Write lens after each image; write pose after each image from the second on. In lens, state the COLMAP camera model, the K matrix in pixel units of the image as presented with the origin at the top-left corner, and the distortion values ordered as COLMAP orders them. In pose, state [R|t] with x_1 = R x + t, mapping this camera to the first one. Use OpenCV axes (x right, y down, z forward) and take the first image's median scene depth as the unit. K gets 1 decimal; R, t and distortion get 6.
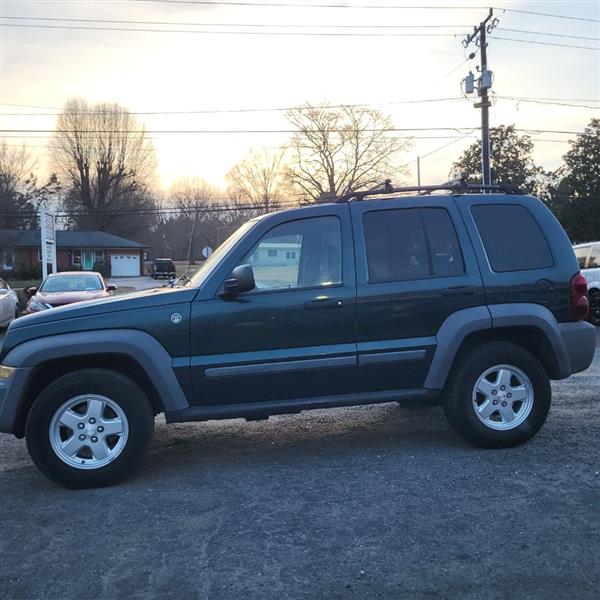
lens RADIAL K [[618.2, 0, 304.1], [0, 618.2, 302.0], [0, 0, 1]] dist [0.021653, 0.000000]
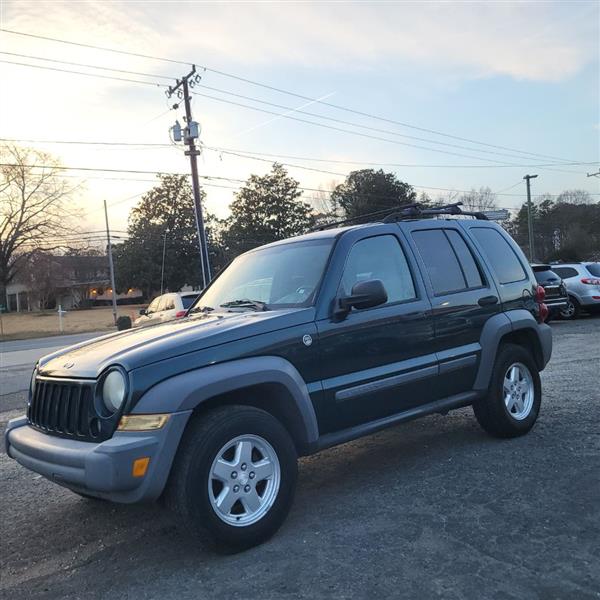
lens RADIAL K [[615.8, 0, 291.7], [0, 615.8, 297.6], [0, 0, 1]] dist [0.027372, 0.000000]
pose [[0.864715, -0.038479, 0.500787, -0.099397], [0.078480, 0.995166, -0.059046, 0.002343], [-0.496094, 0.090360, 0.863554, 0.031133]]
